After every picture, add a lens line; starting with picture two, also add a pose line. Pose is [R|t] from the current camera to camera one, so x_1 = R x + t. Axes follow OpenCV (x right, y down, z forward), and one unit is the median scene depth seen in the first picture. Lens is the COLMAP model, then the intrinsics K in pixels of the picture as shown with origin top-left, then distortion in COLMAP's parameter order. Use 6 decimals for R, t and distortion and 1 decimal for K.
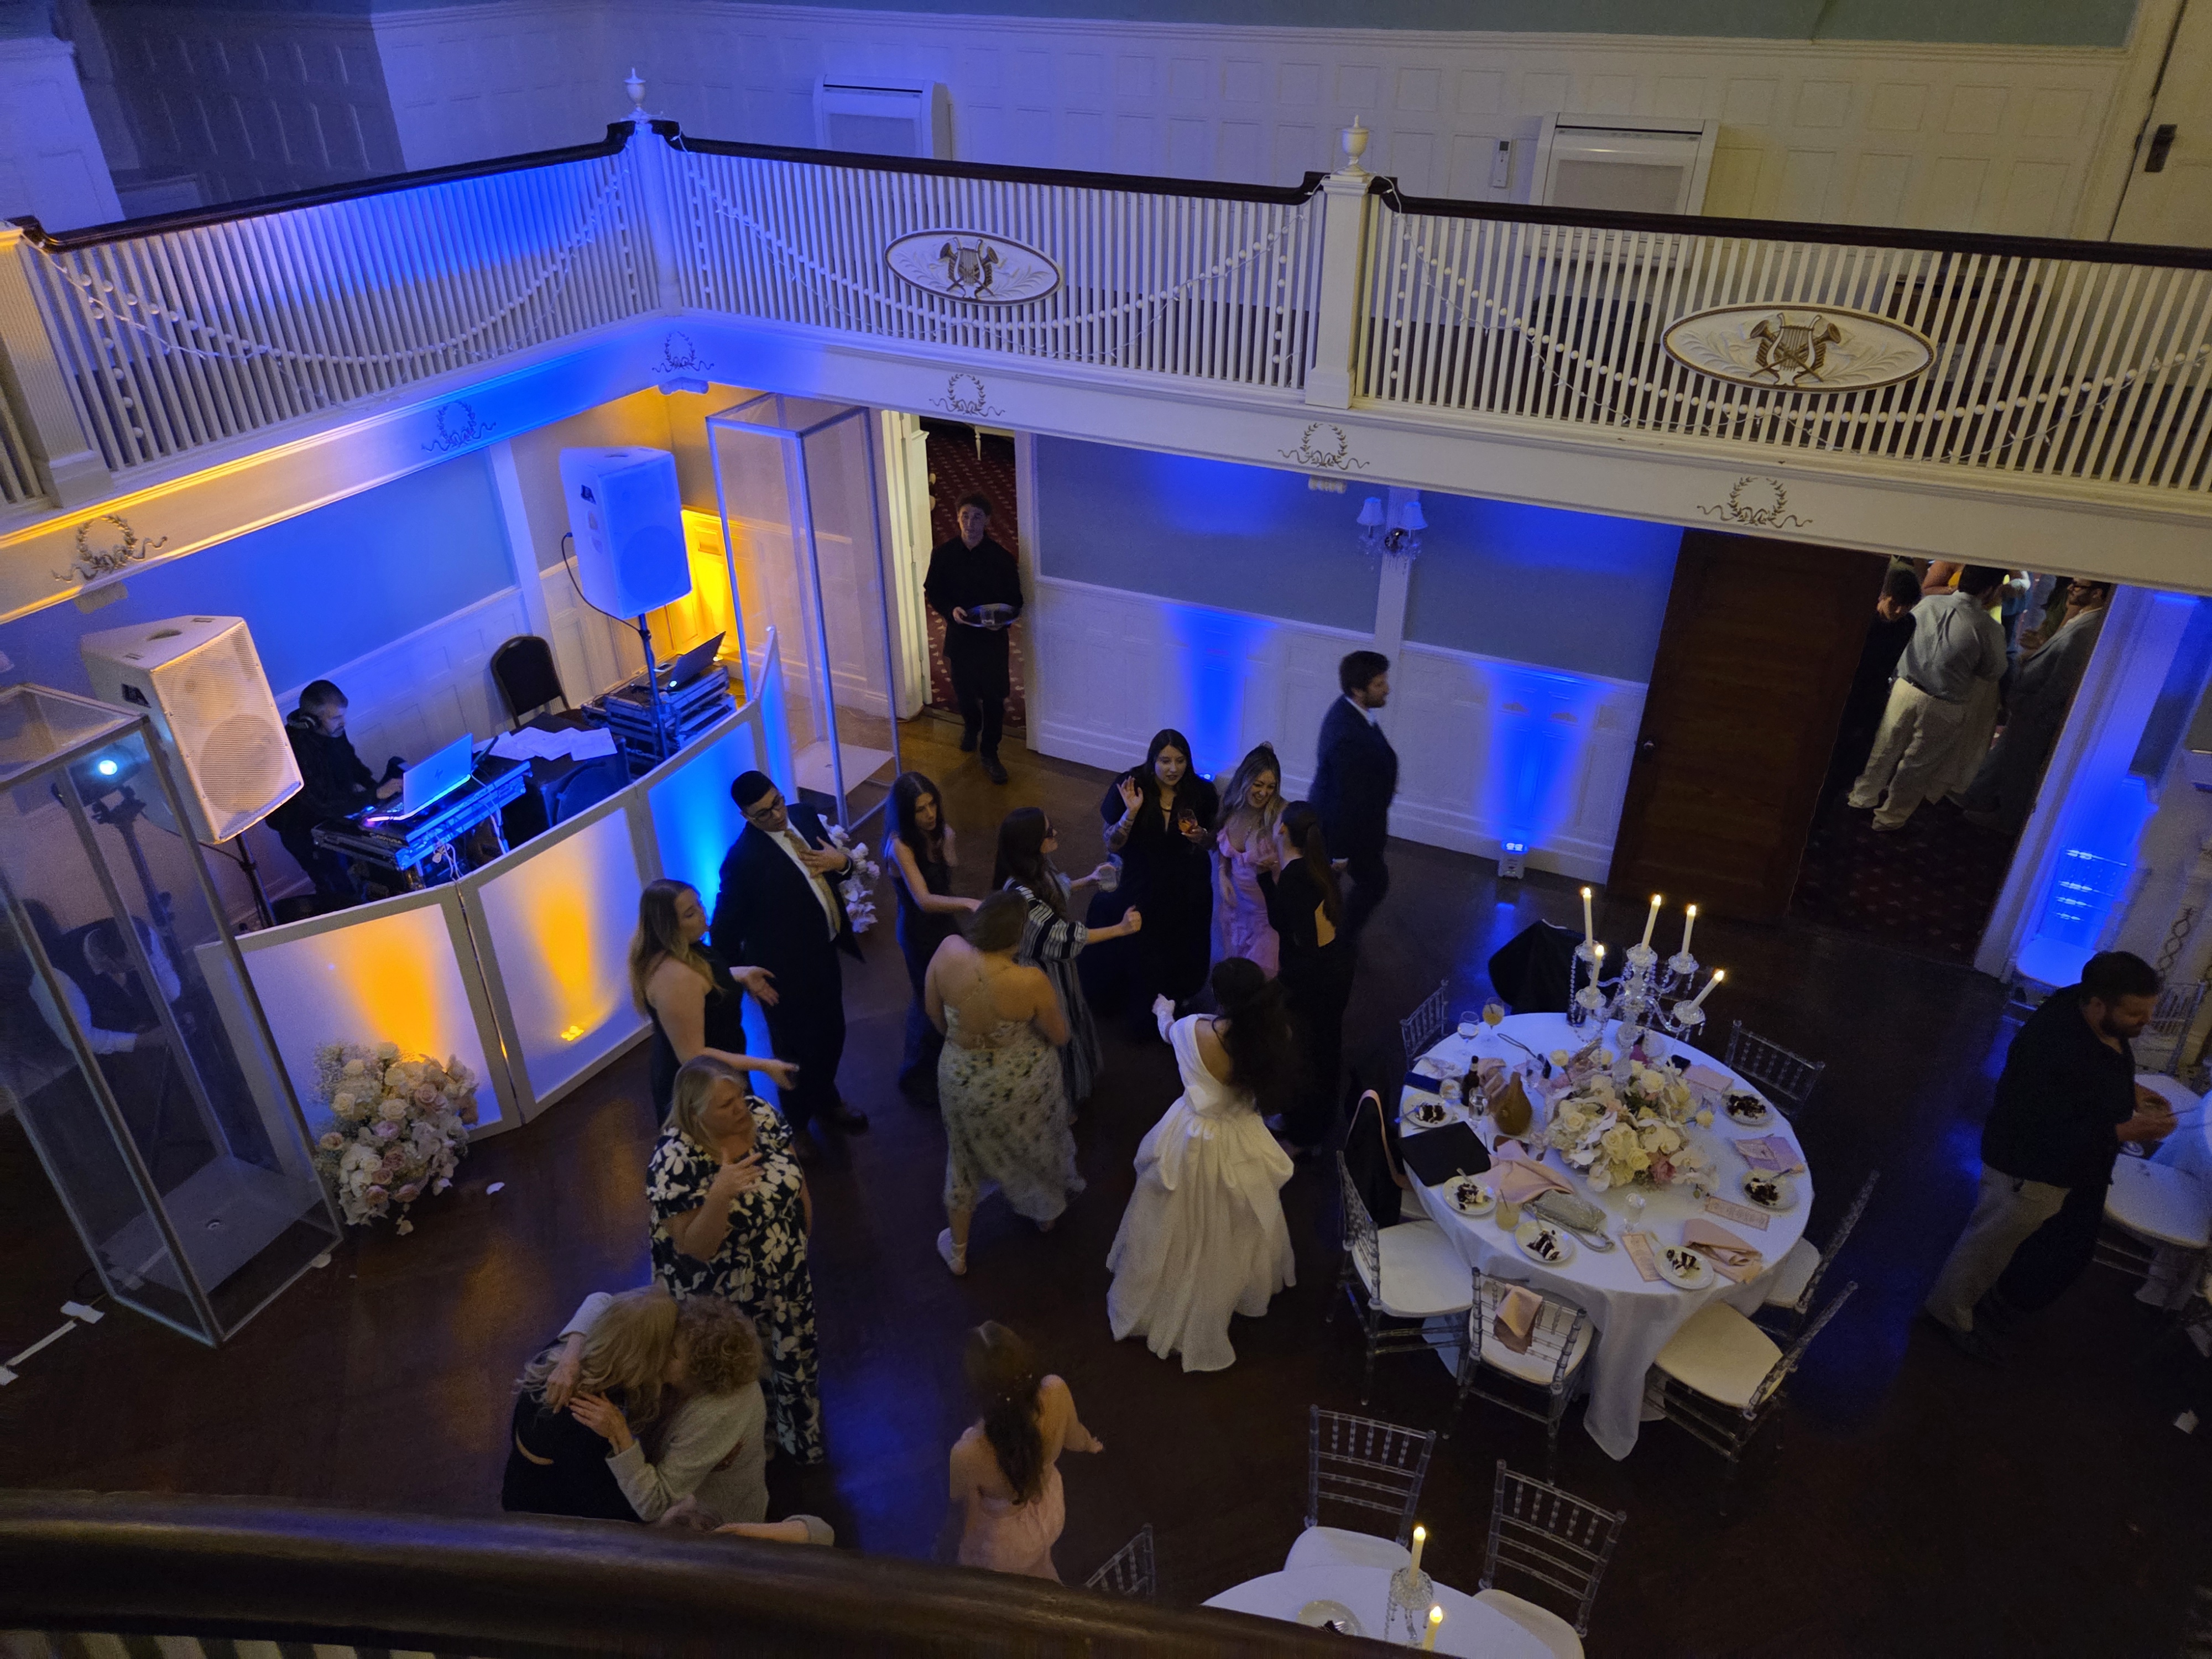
lens RADIAL K [[1479.1, 0, 1110.0], [0, 1479.1, 819.7], [0, 0, 1]] dist [0.056359, -0.046271]
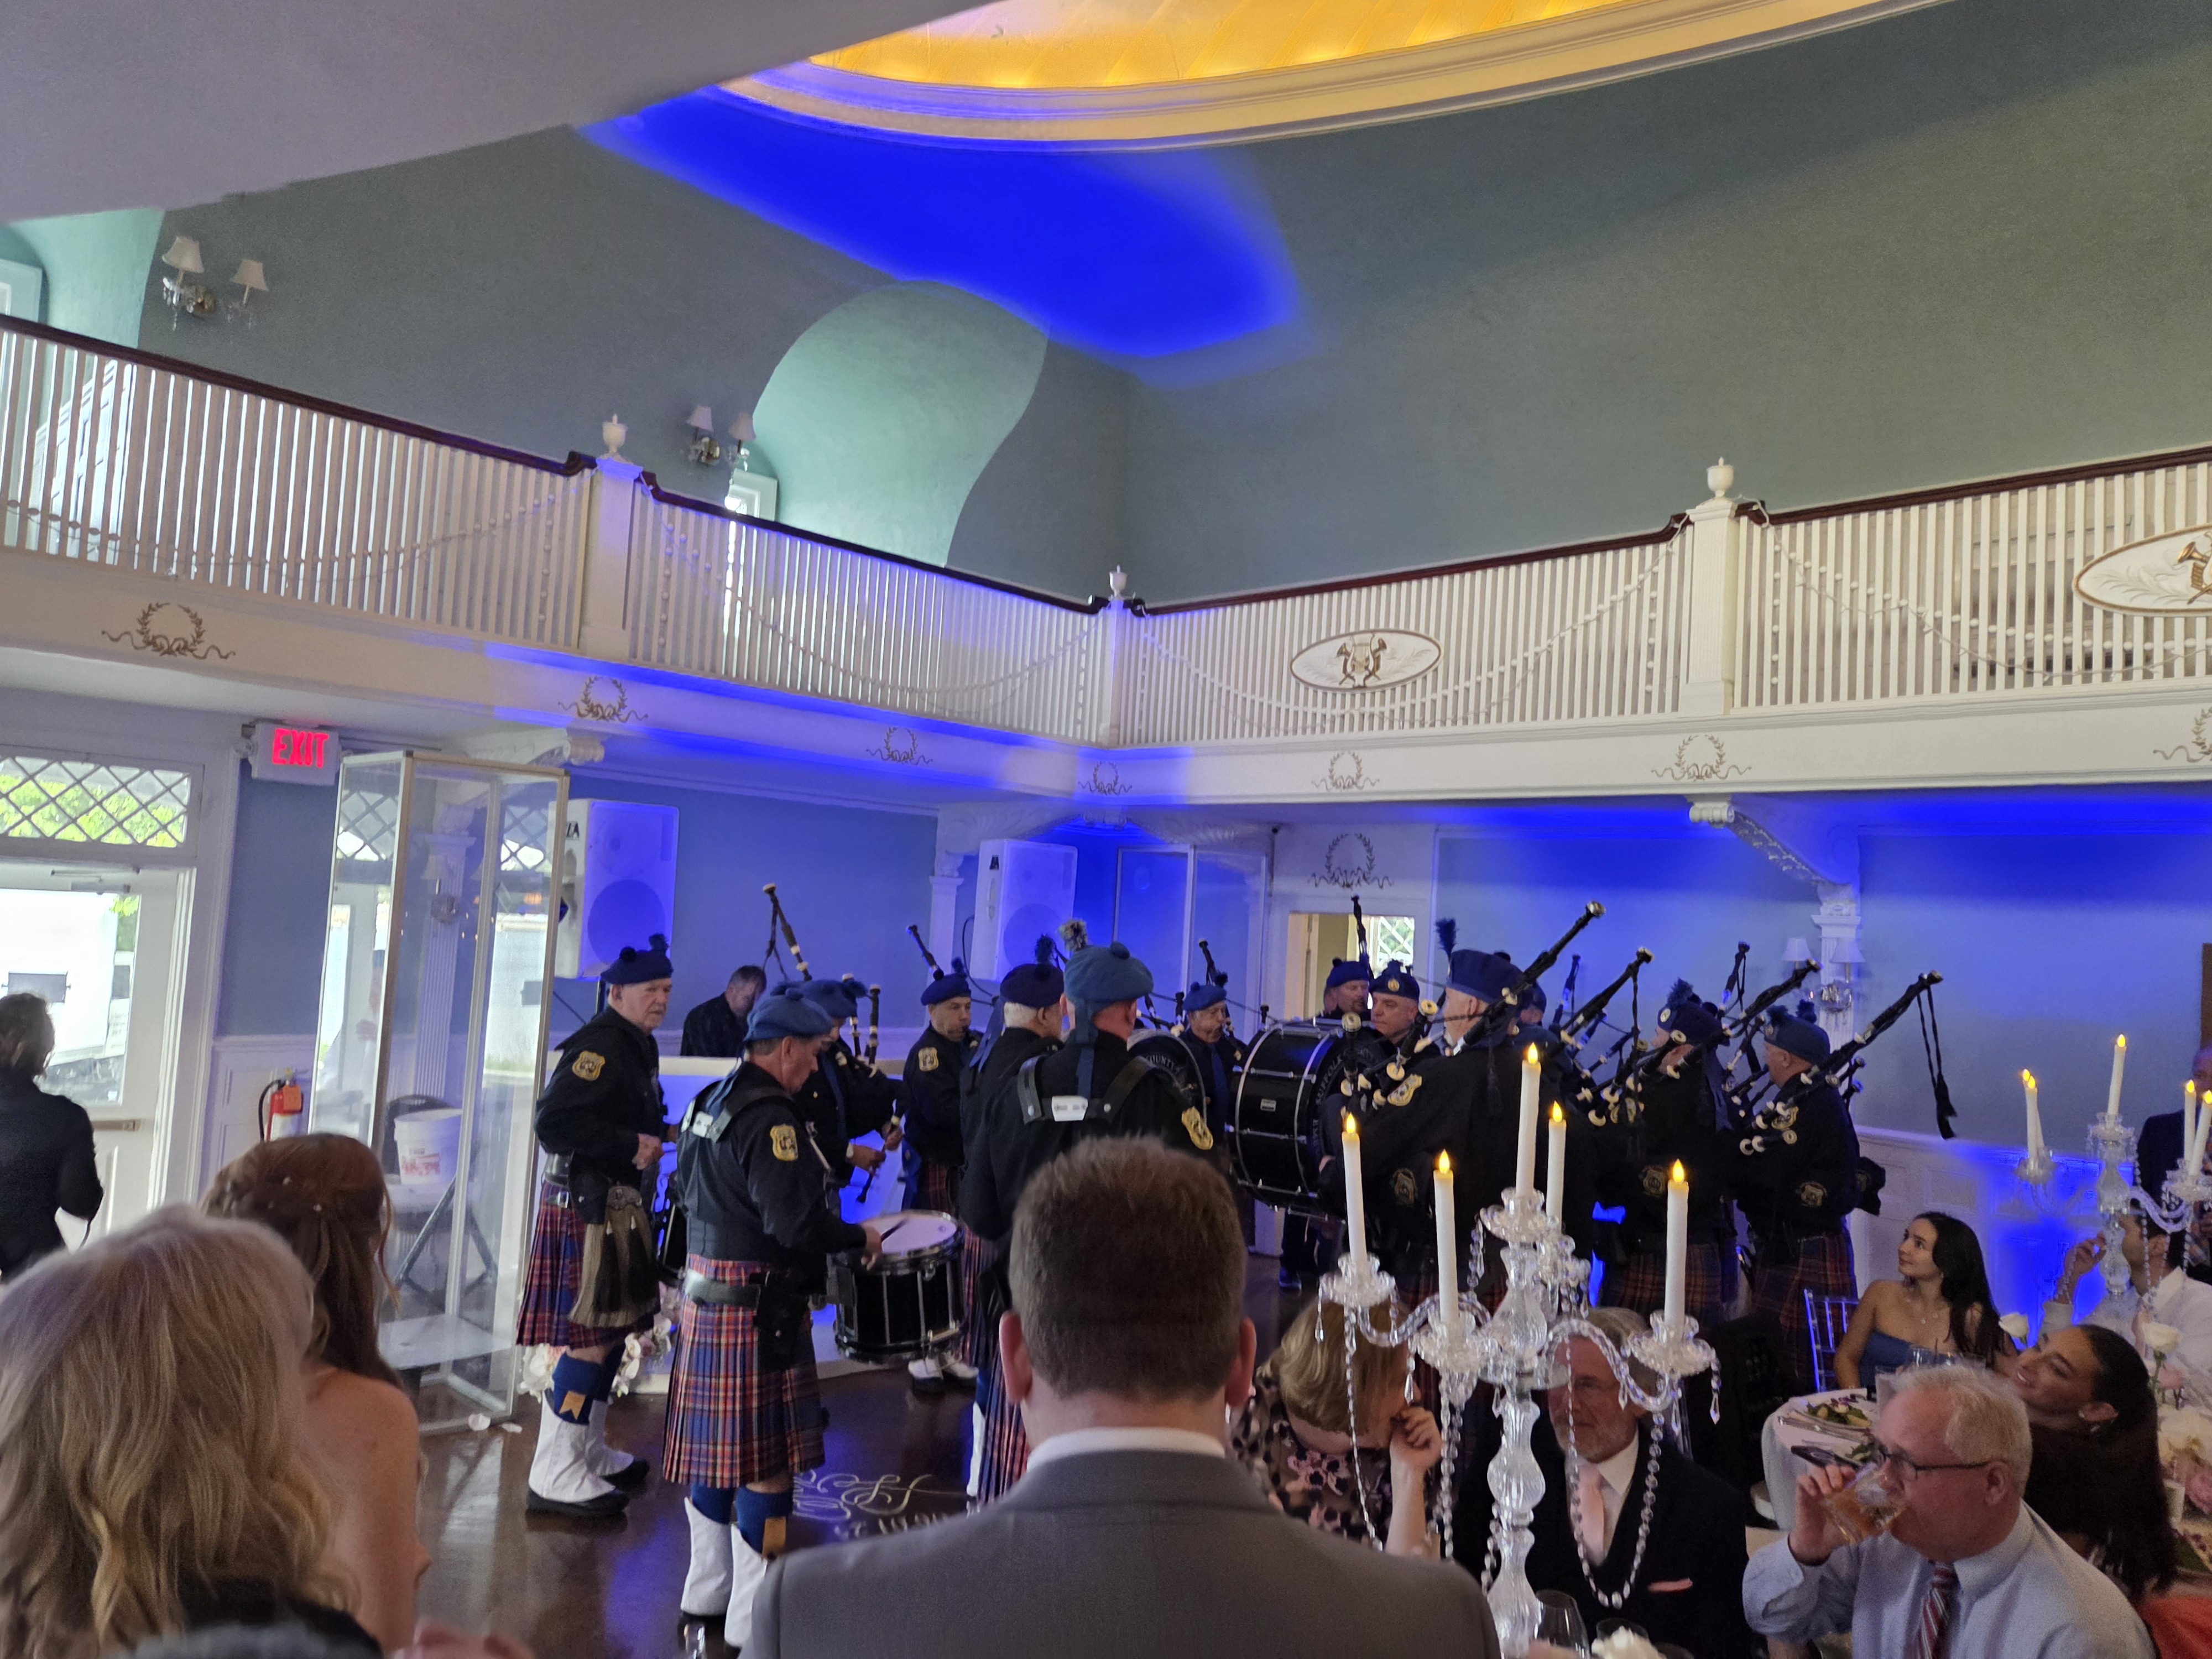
lens RADIAL K [[1479.1, 0, 1110.0], [0, 1479.1, 819.7], [0, 0, 1]] dist [0.056359, -0.046271]
pose [[0.942474, 0.039088, -0.331988, 0.112778], [-0.224783, 0.809181, -0.542862, 0.412269], [0.247419, 0.586258, 0.771418, 0.201519]]
